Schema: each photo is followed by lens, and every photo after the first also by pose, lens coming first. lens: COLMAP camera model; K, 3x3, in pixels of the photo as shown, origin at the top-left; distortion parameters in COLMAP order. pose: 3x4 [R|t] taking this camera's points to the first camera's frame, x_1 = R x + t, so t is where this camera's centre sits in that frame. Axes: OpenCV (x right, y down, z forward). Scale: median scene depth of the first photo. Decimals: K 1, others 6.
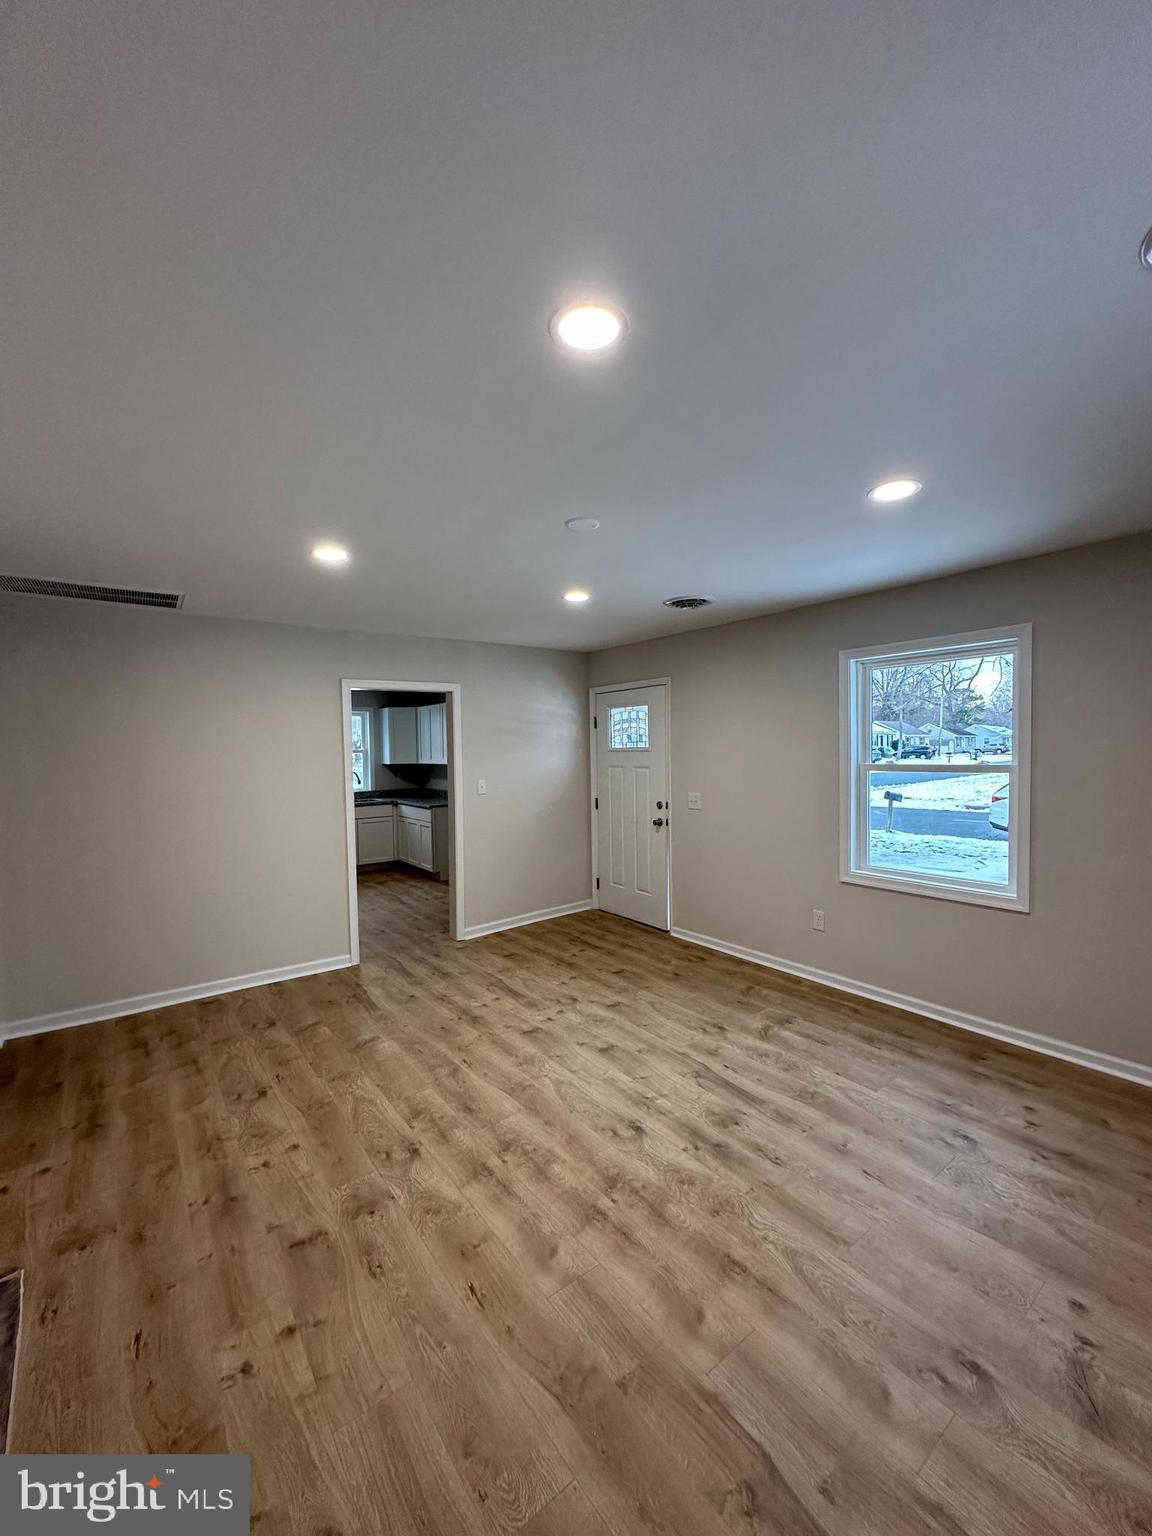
lens RADIAL K [[609.0, 0, 576.0], [0, 609.0, 768.0], [0, 0, 1]] dist [-0.003006, -0.000092]
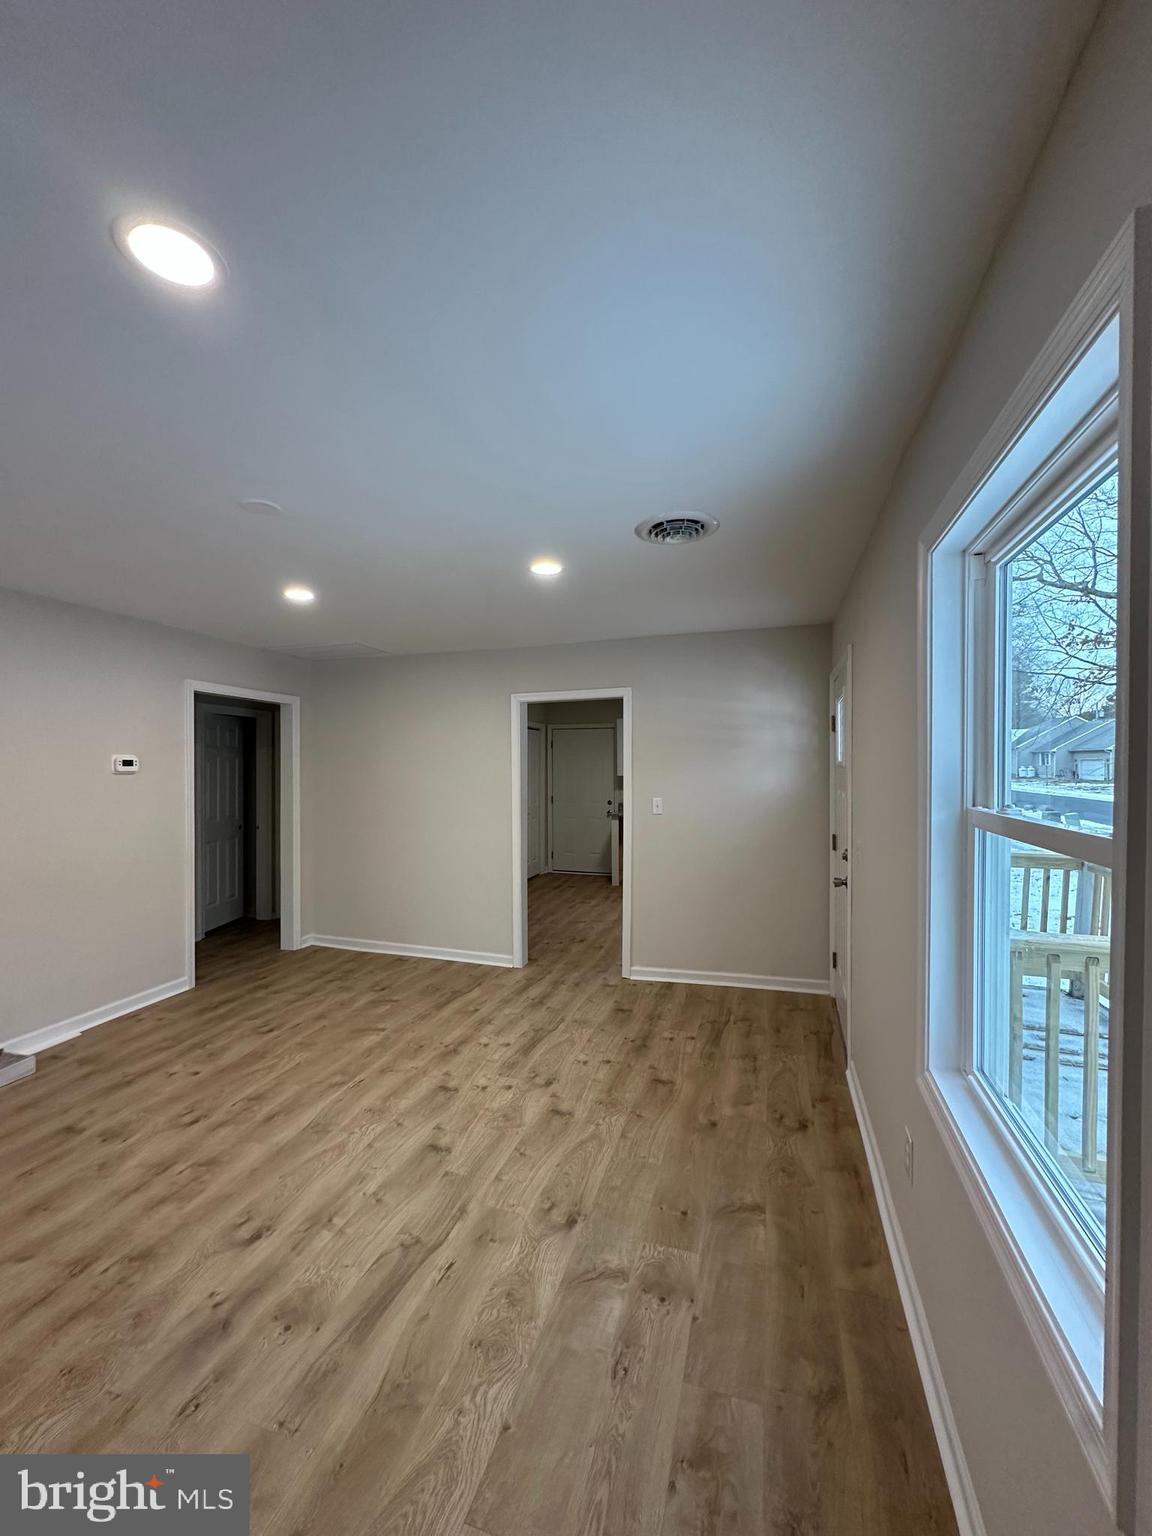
lens RADIAL K [[609.0, 0, 576.0], [0, 609.0, 768.0], [0, 0, 1]] dist [-0.003006, -0.000092]
pose [[0.579161, 0.017529, -0.815024, 0.705008], [-0.031706, 0.999497, -0.001035, -0.024982], [0.814596, 0.026441, 0.579426, 0.620604]]
